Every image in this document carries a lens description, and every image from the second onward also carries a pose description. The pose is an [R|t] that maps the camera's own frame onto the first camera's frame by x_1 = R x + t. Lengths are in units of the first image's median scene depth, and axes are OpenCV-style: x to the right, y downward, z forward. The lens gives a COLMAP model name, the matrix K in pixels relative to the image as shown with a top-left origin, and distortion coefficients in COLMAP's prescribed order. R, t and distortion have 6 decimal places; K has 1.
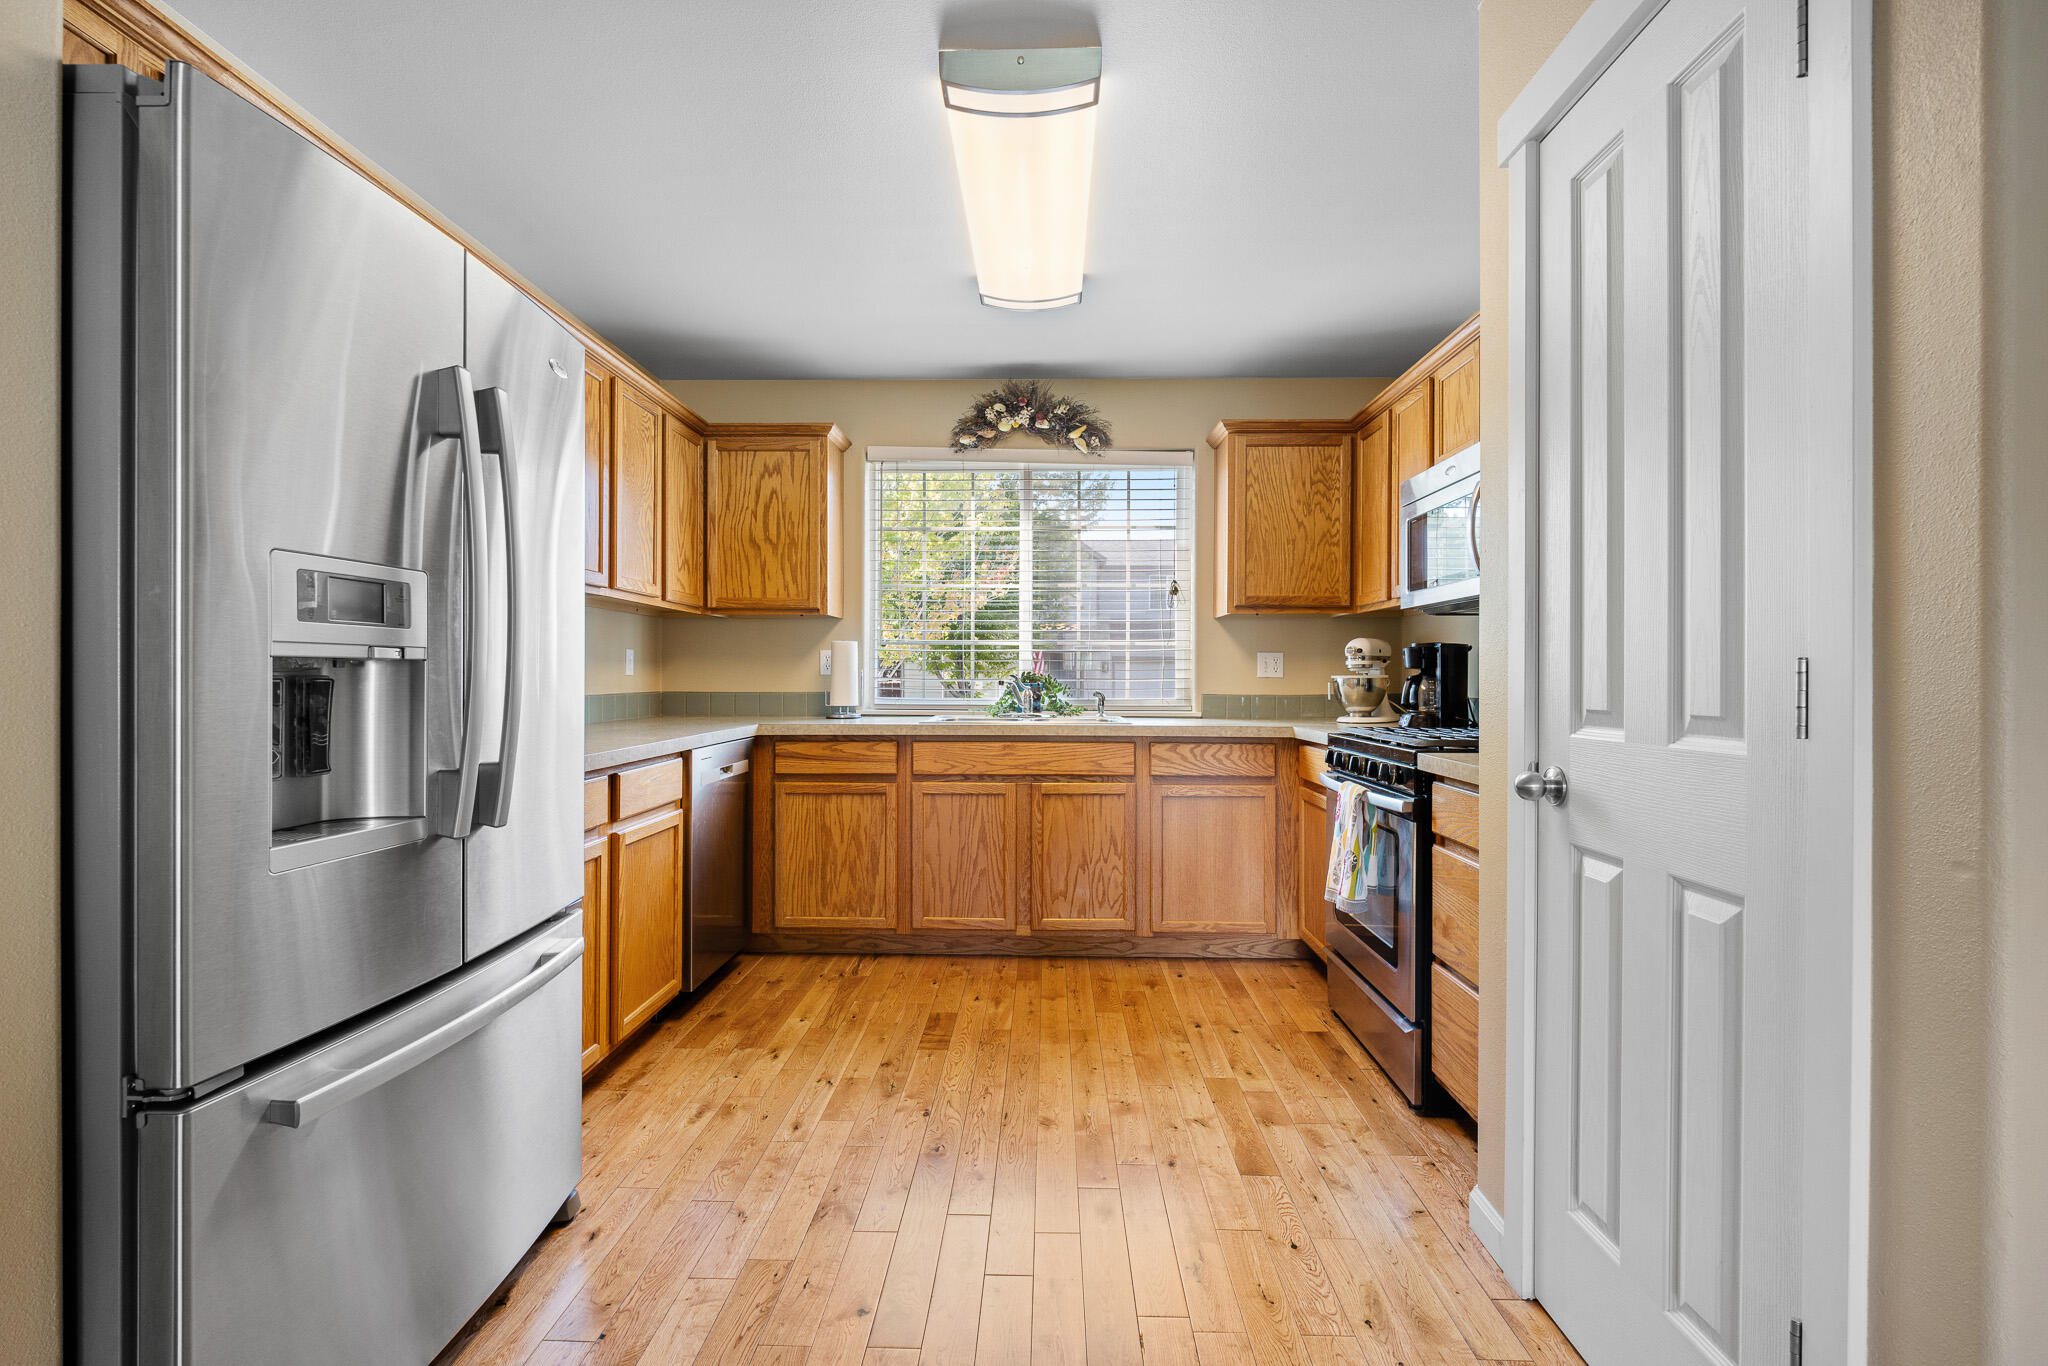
lens RADIAL K [[942.5, 0, 1018.8], [0, 942.5, 668.7], [0, 0, 1]] dist [0.001861, -0.004483]
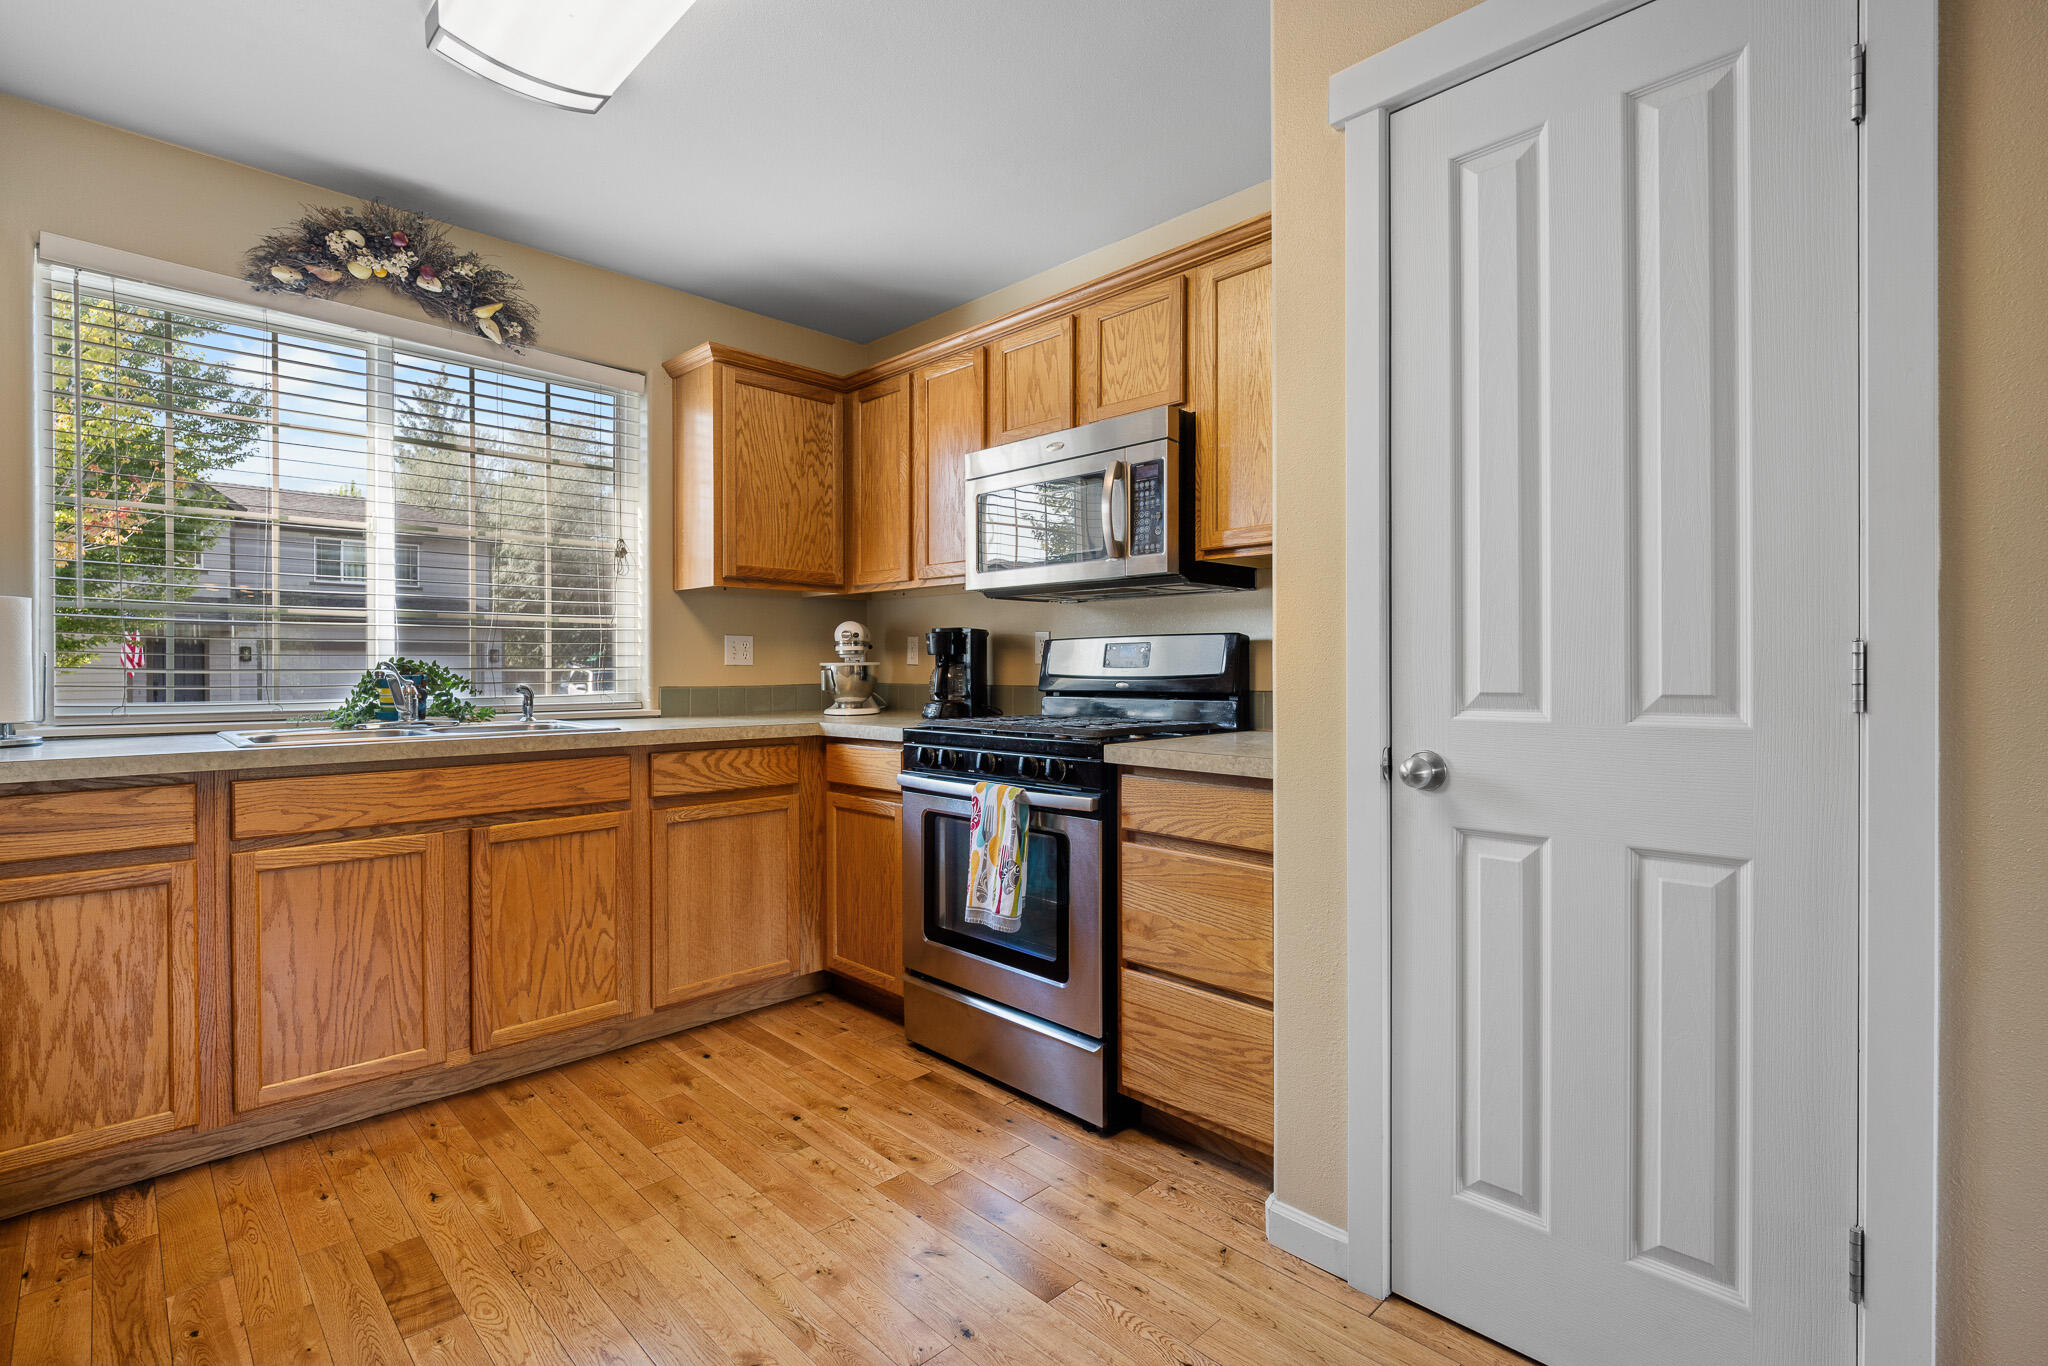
lens RADIAL K [[942.5, 0, 1018.8], [0, 942.5, 668.7], [0, 0, 1]] dist [0.001861, -0.004483]
pose [[0.689516, -0.005337, 0.724250, -0.196040], [-0.002337, 0.999951, 0.009593, 0.004058], [-0.724266, -0.008308, 0.689470, 0.278861]]
